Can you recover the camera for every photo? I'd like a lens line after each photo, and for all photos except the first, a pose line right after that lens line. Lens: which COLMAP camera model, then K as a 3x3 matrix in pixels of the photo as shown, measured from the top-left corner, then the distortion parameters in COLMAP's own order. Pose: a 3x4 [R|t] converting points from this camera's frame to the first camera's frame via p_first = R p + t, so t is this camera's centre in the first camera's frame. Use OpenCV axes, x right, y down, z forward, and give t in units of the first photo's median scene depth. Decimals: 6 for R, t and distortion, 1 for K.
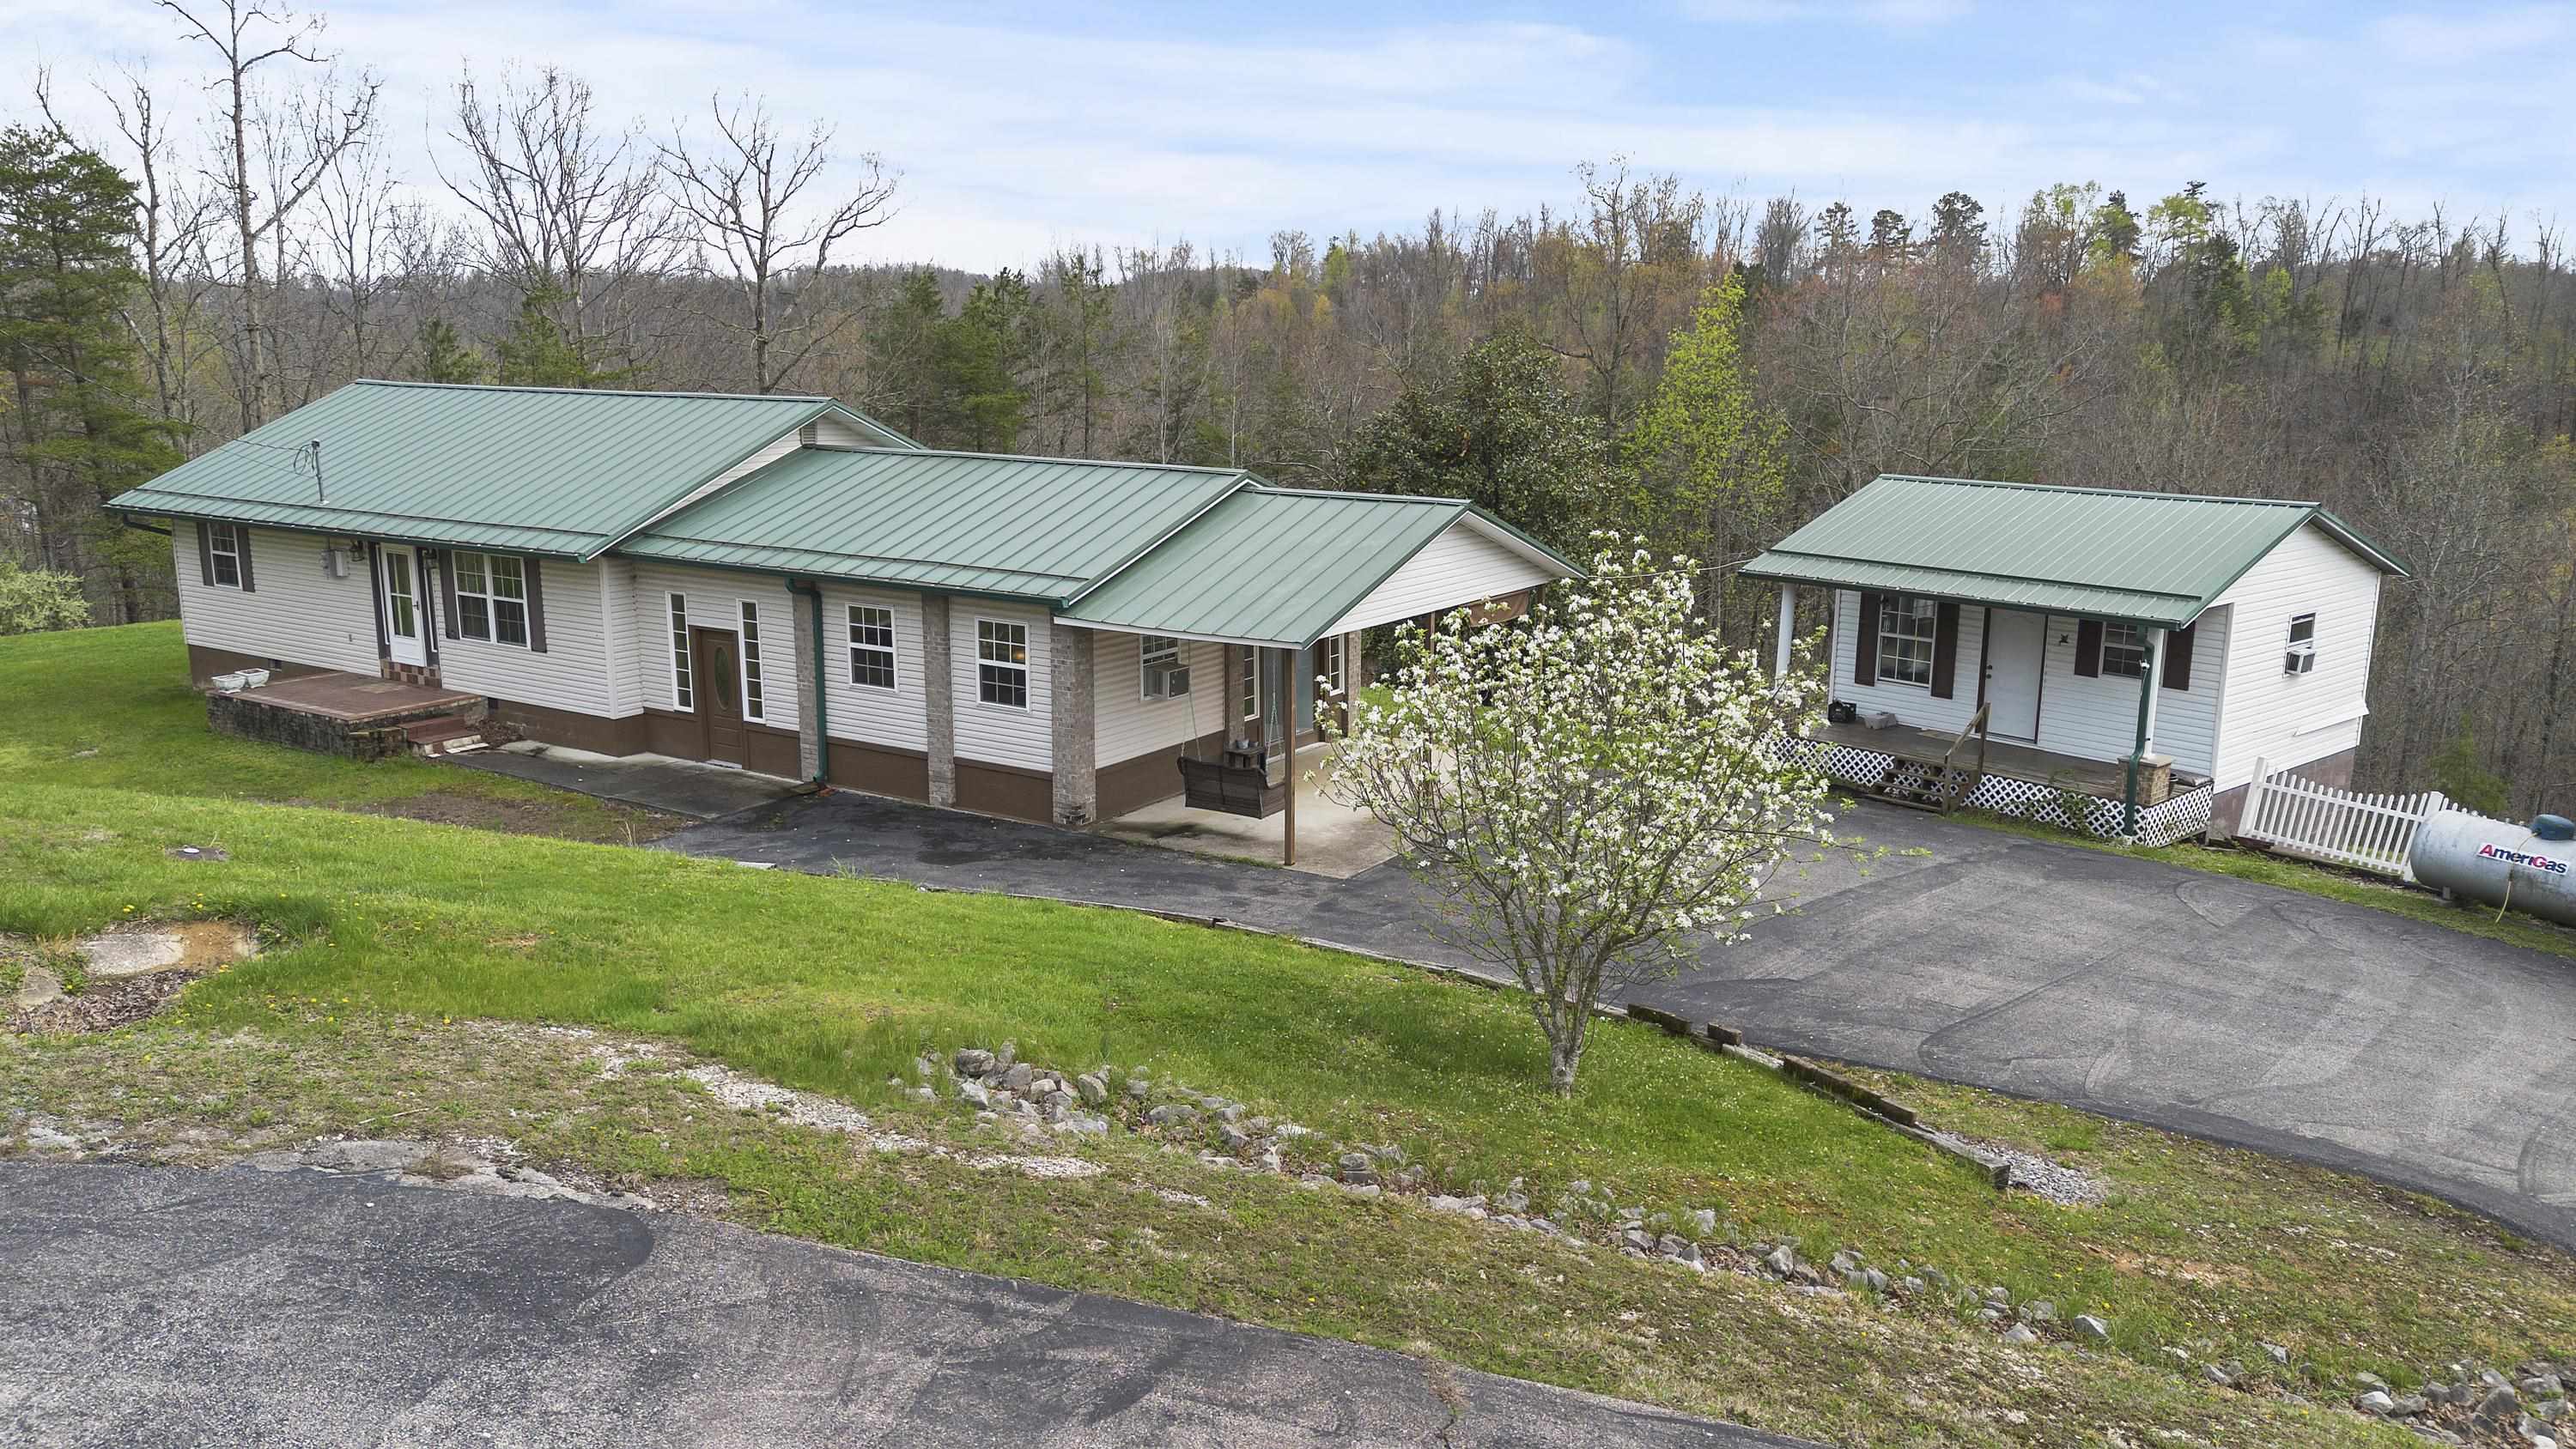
lens RADIAL K [[1810.8, 0, 1292.3], [0, 1810.8, 731.5], [0, 0, 1]] dist [0.041677, -0.034002]
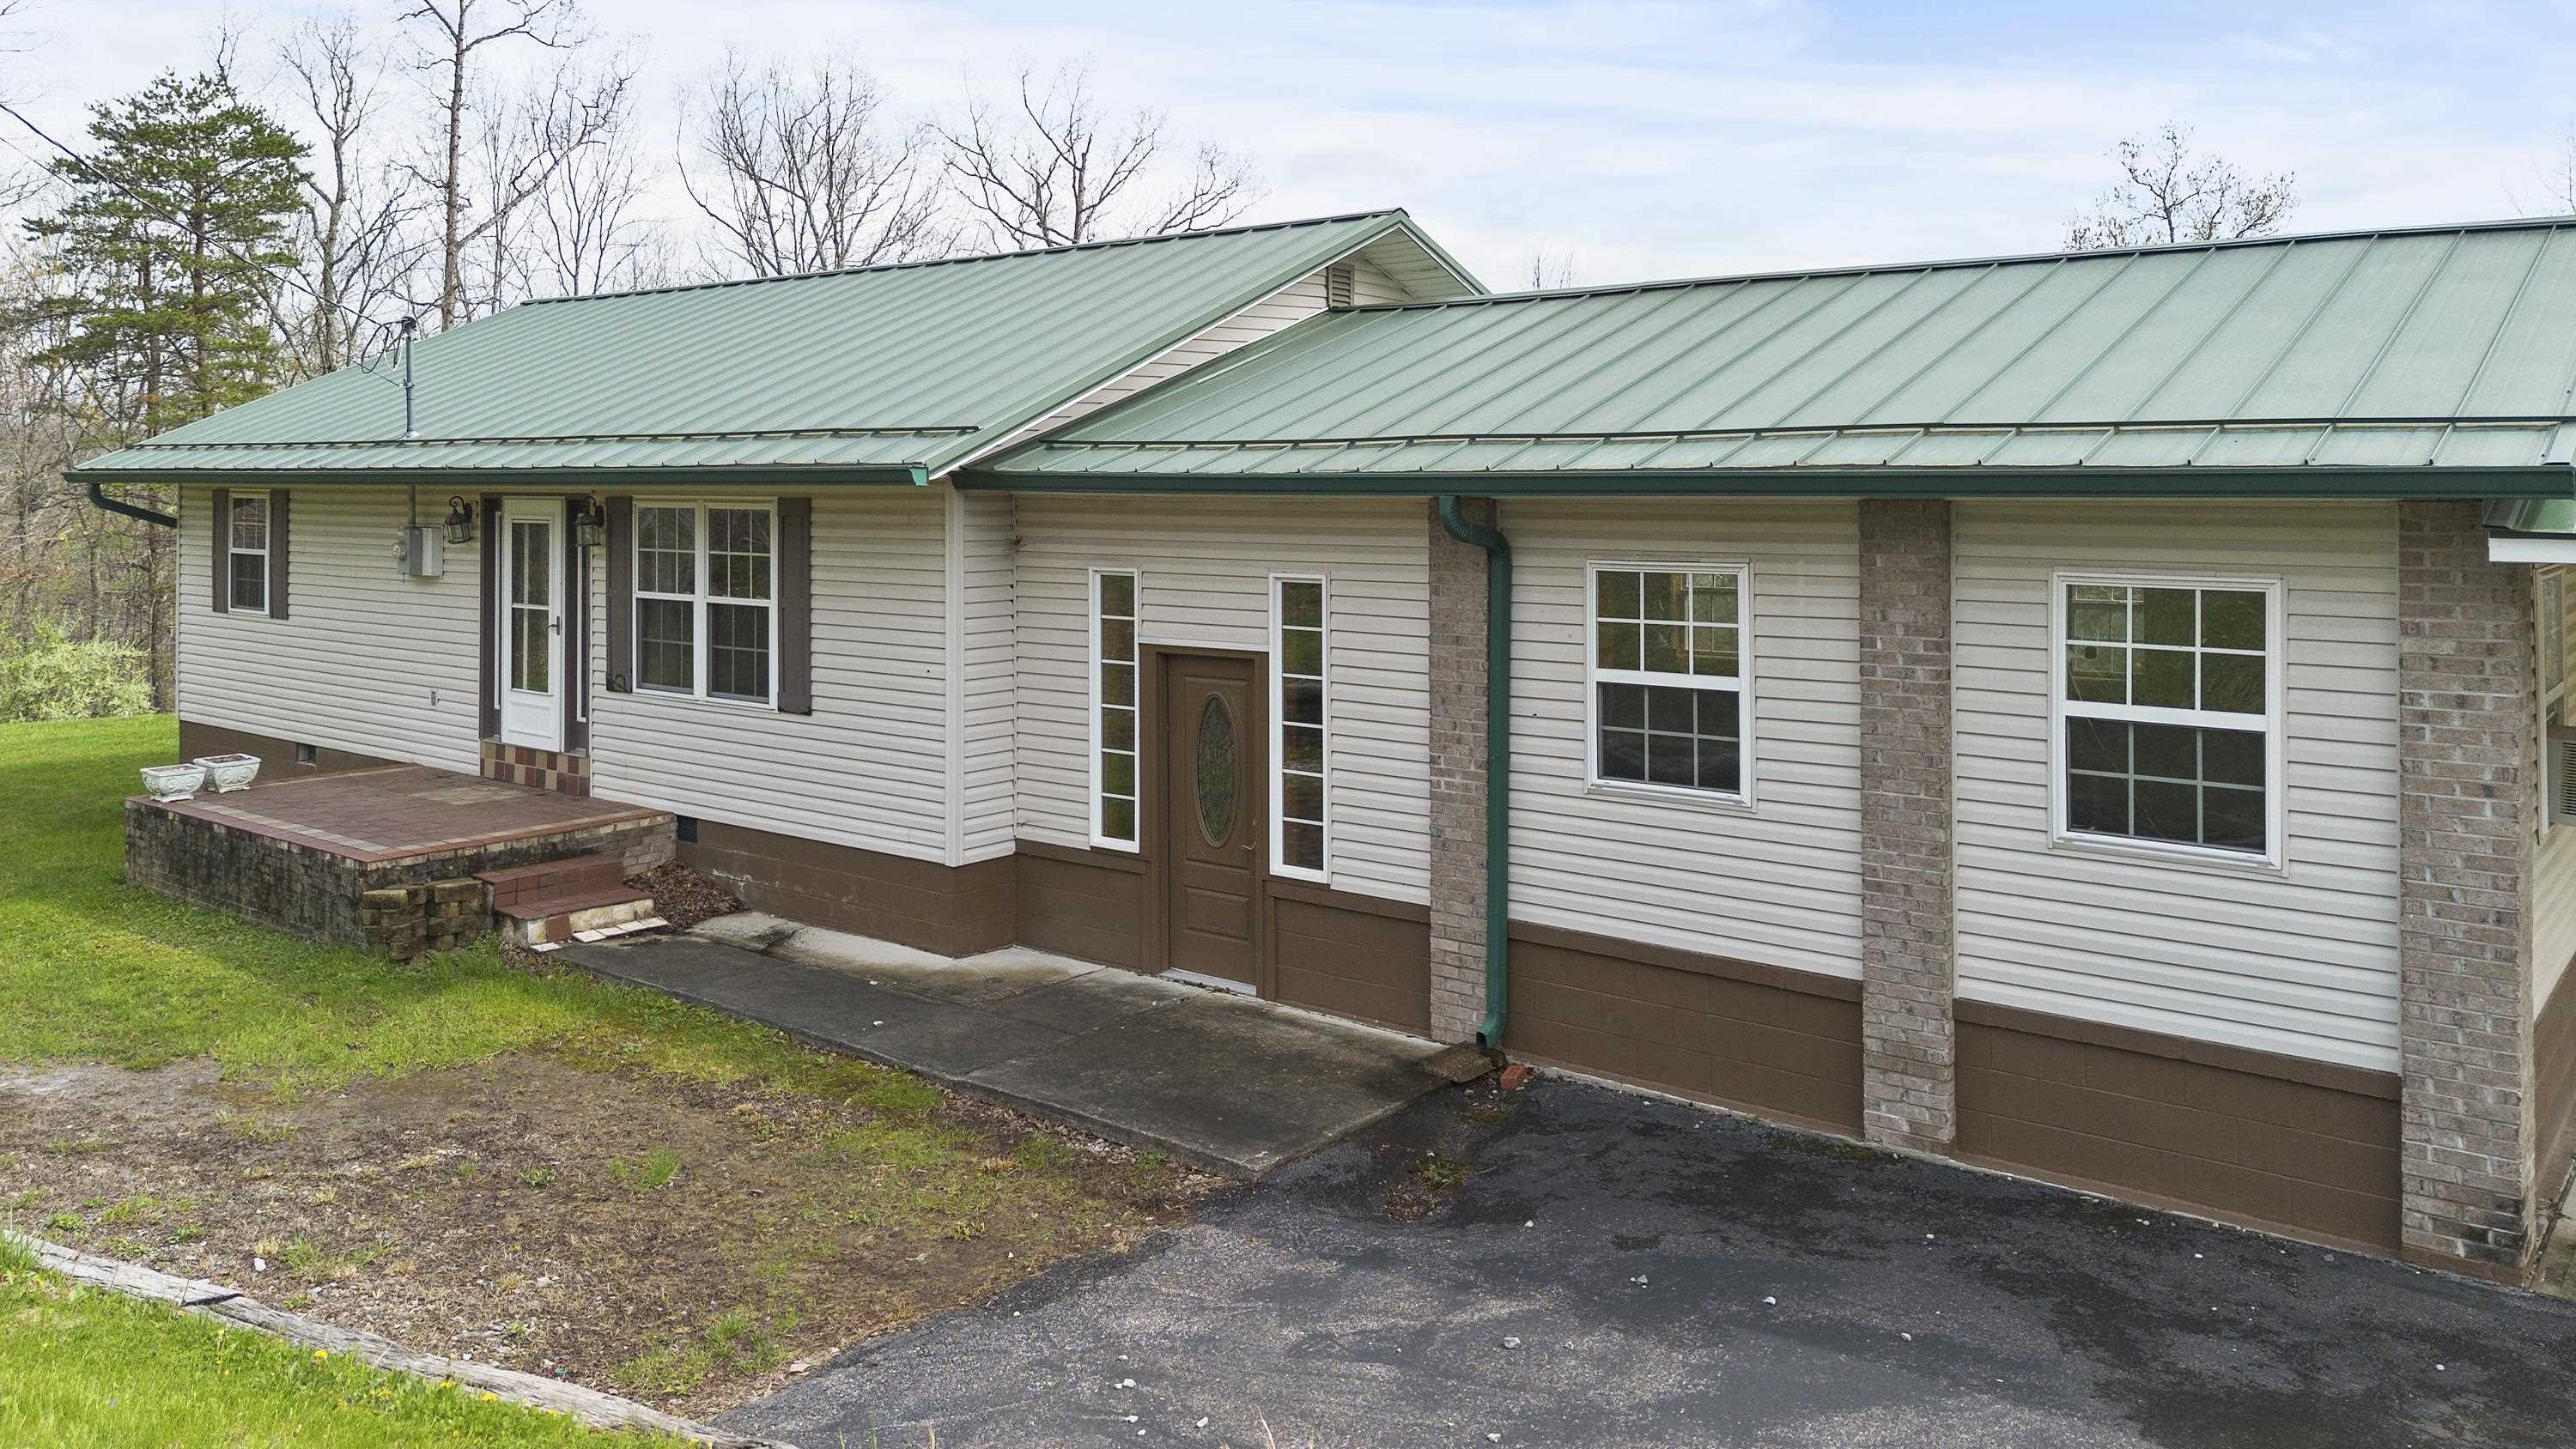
lens RADIAL K [[1903.0, 0, 1295.4], [0, 1903.0, 475.9], [0, 0, 1]] dist [0.071099, -0.093406]
pose [[0.993201, -0.006868, -0.116211, -0.231630], [-0.017927, 0.977326, -0.210979, -0.003053], [0.115025, 0.211628, 0.970558, 0.535118]]
